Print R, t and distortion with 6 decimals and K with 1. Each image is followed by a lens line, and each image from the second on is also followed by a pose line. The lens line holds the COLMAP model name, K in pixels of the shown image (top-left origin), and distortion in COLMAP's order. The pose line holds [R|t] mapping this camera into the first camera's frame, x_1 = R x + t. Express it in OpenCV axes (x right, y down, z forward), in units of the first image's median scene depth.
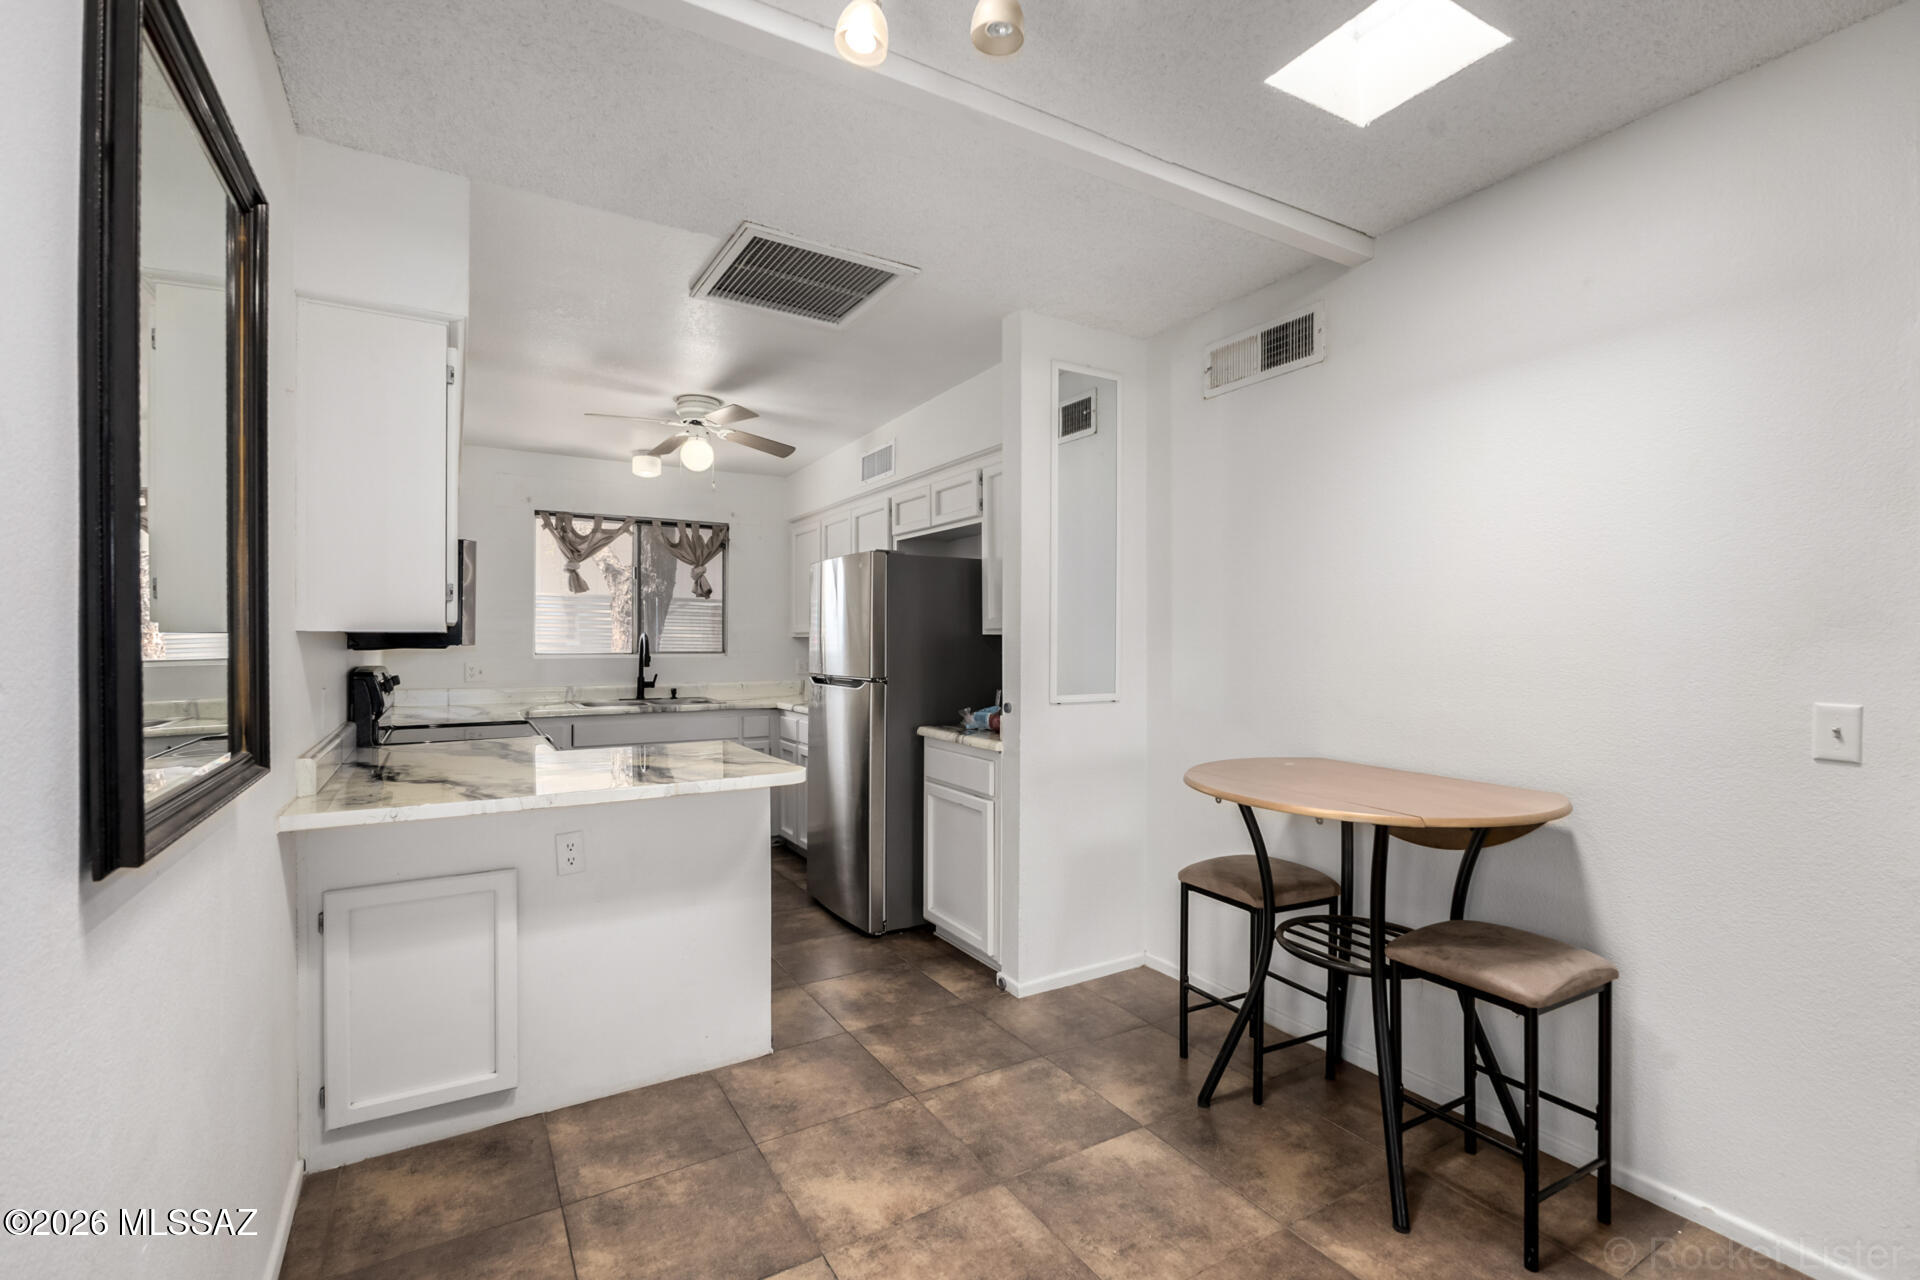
lens RADIAL K [[857.6, 0, 960.0], [0, 857.6, 640.0], [0, 0, 1]] dist [-0.006496, -0.000392]
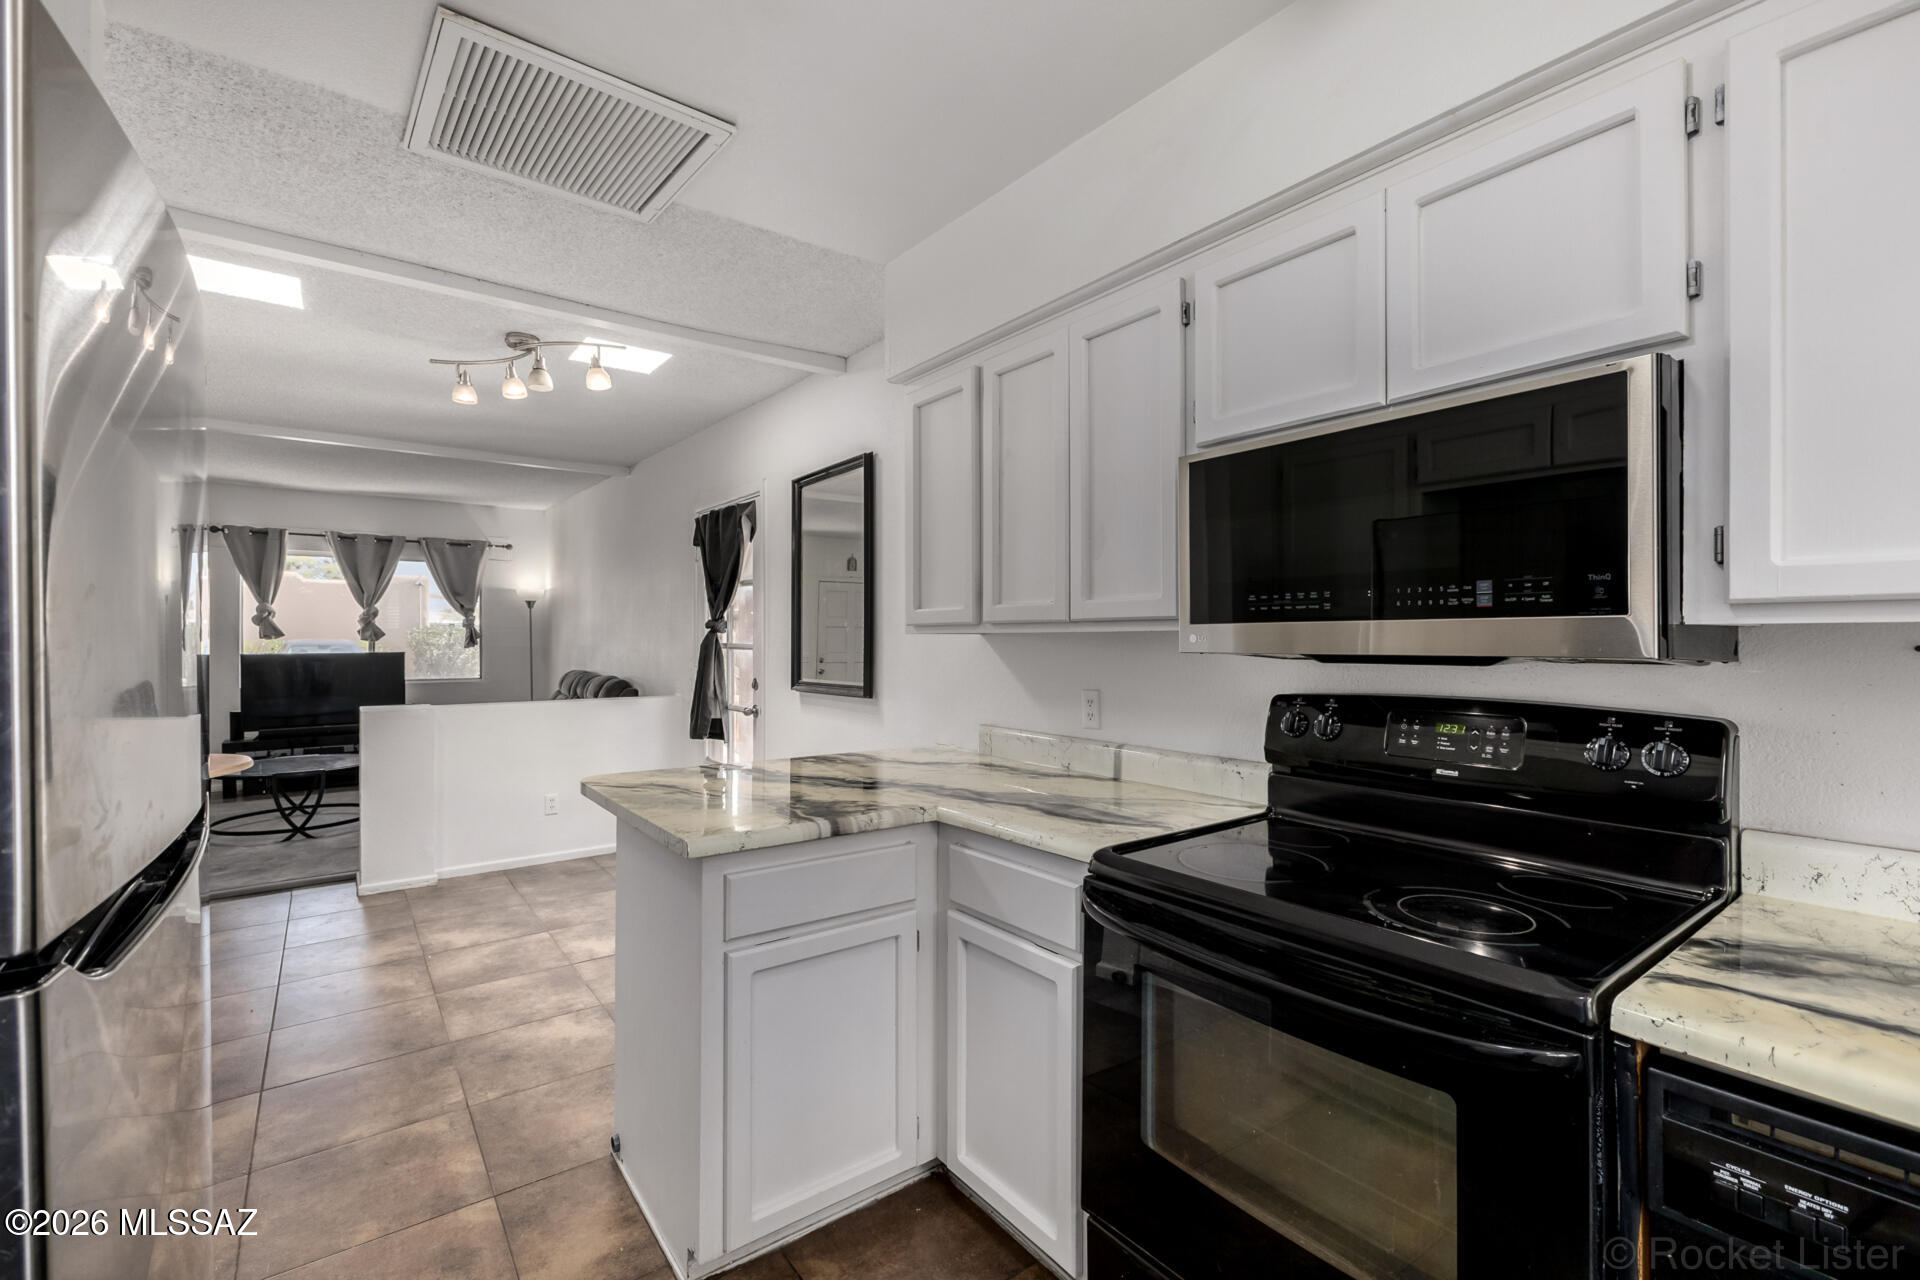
lens RADIAL K [[831.7, 0, 961.1], [0, 831.7, 636.7], [0, 0, 1]] dist [0.009623, -0.000237]
pose [[-0.993864, -0.002804, -0.110570, -0.287412], [-0.002918, 0.999995, 0.000865, -0.003325], [0.110567, 0.001182, -0.993868, 1.142708]]
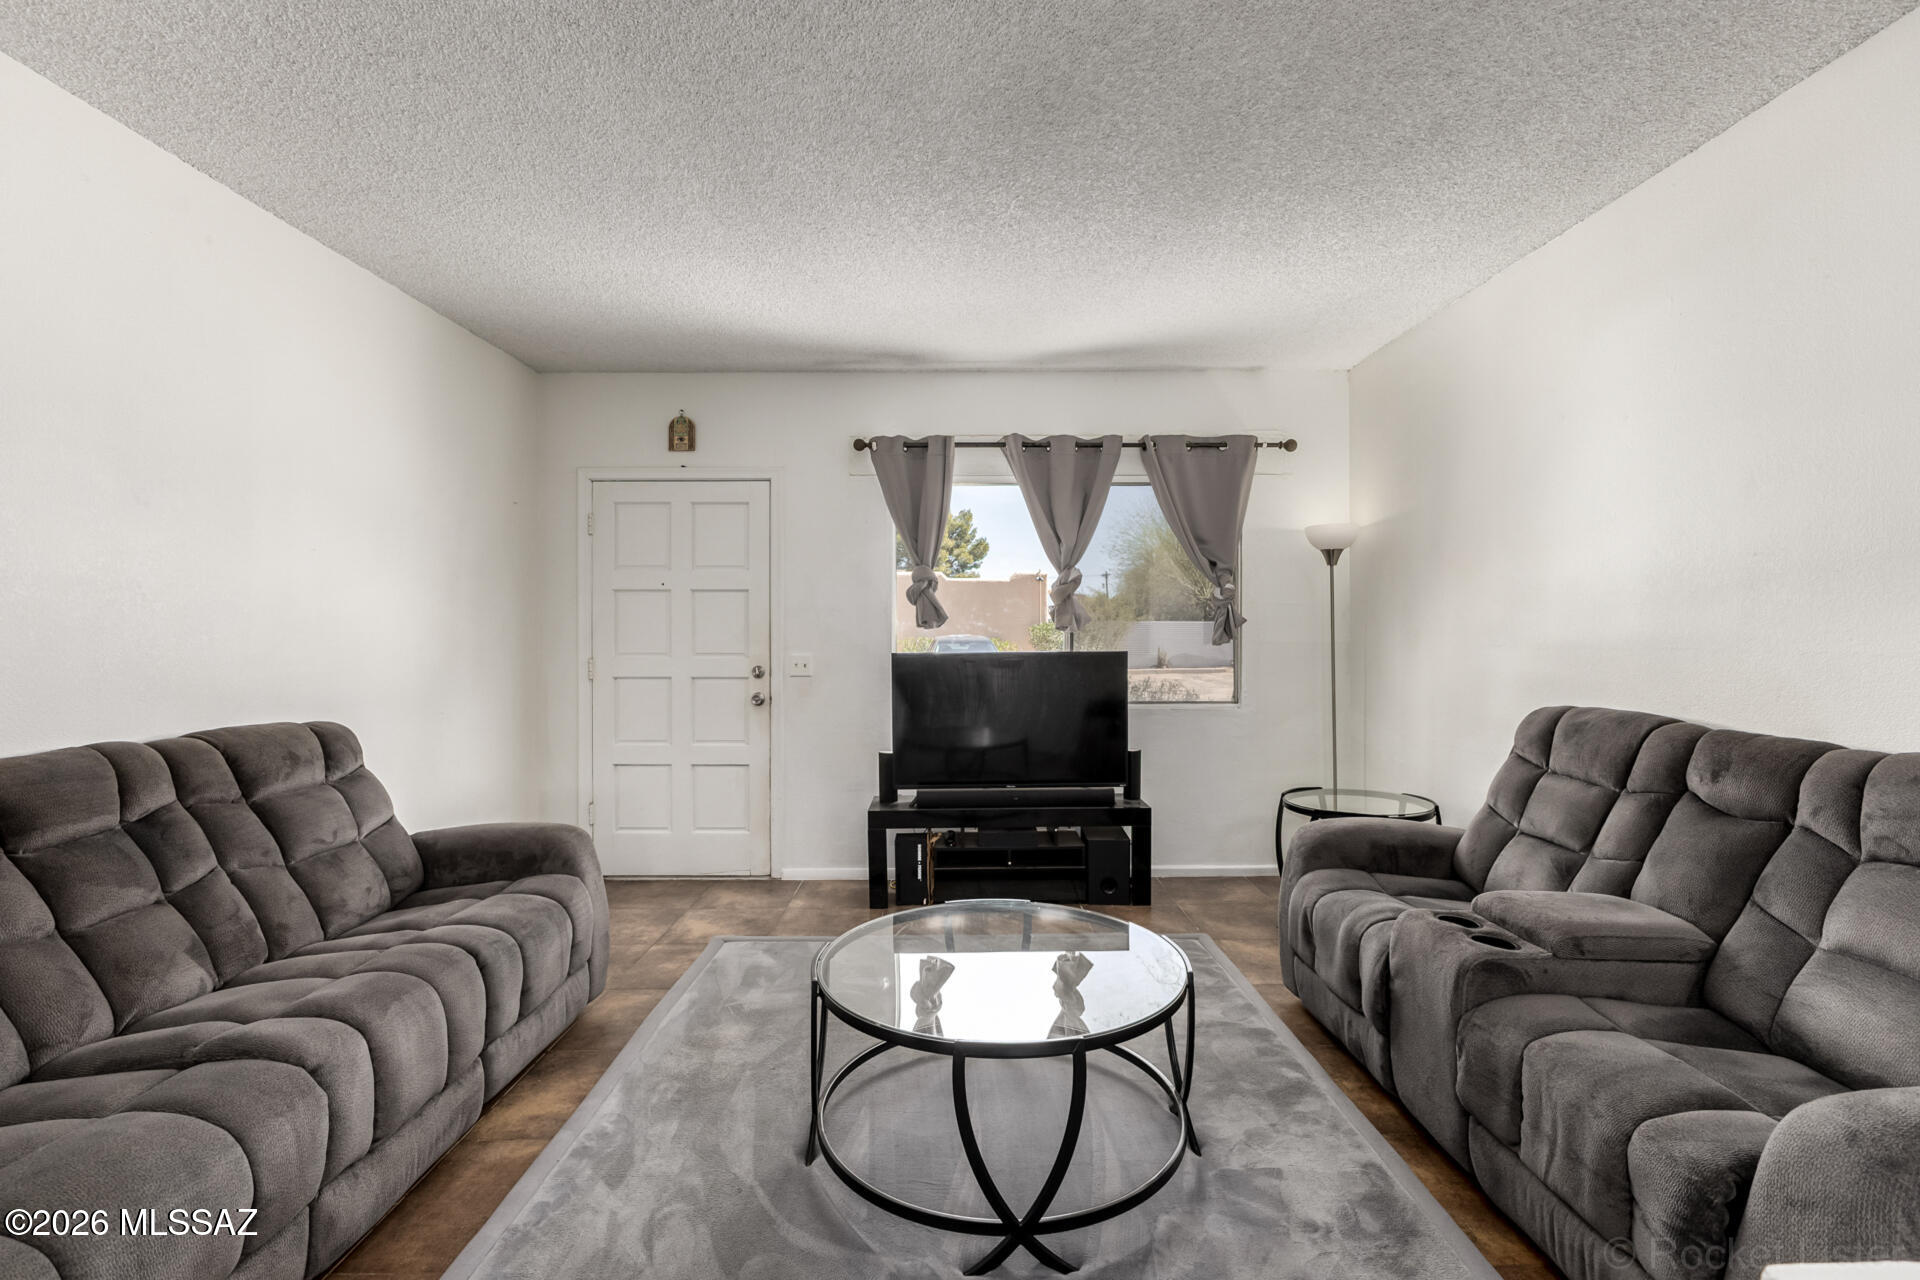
lens RADIAL K [[849.2, 0, 960.0], [0, 849.2, 640.0], [0, 0, 1]] dist [-0.005561, -0.000416]
pose [[-0.861007, -0.002720, 0.508586, 0.376372], [0.001413, 0.999969, 0.007739, 0.013292], [-0.508591, 0.007382, -0.860976, 0.149018]]
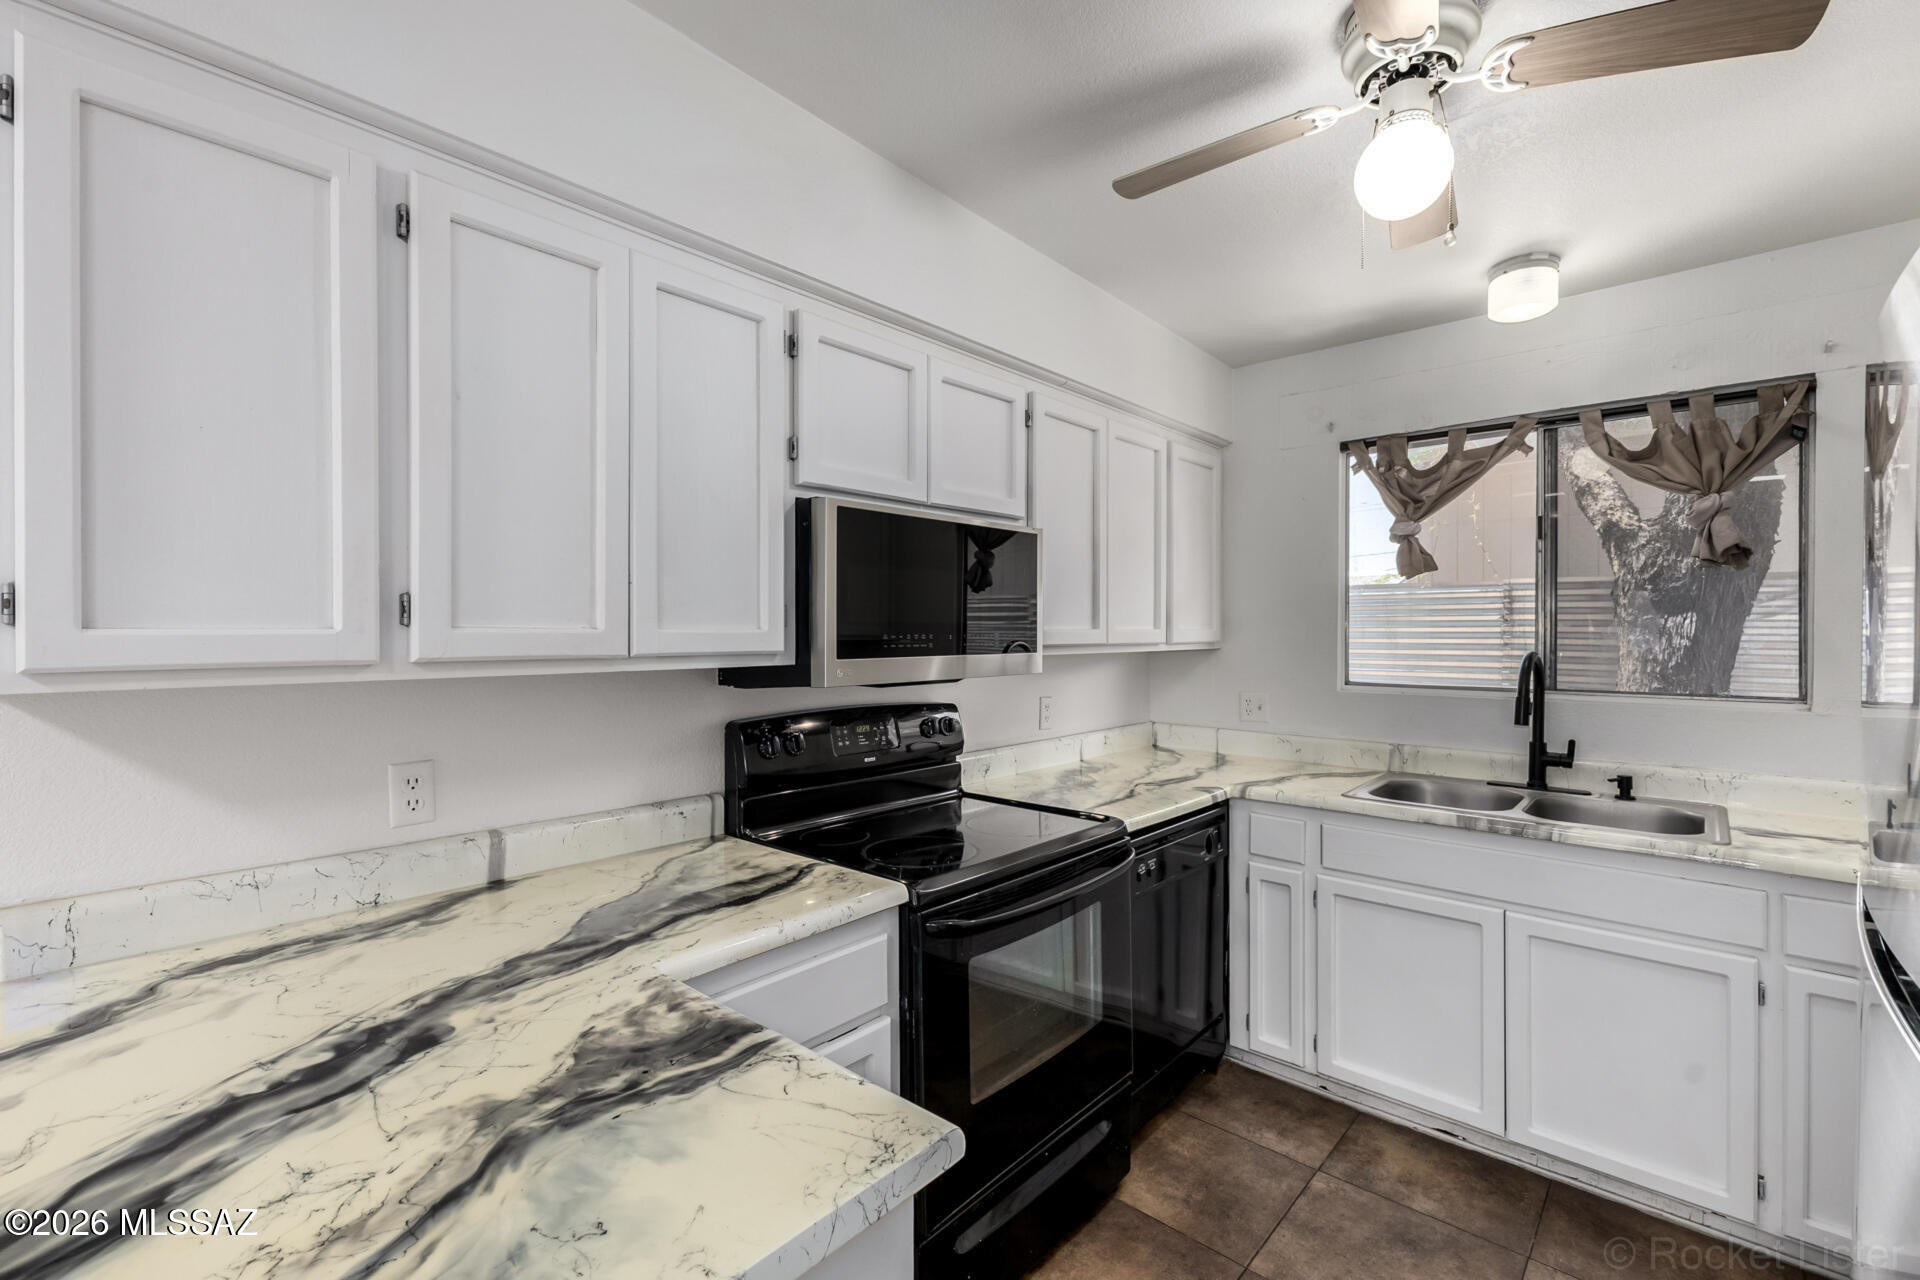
lens RADIAL K [[825.0, 0, 965.7], [0, 825.0, 637.5], [0, 0, 1]] dist [0.009462, -0.000422]
pose [[0.300581, 0.004727, -0.953745, -0.031292], [-0.001980, 0.999989, 0.004332, -0.022082], [0.953754, 0.000586, 0.300587, 0.704826]]
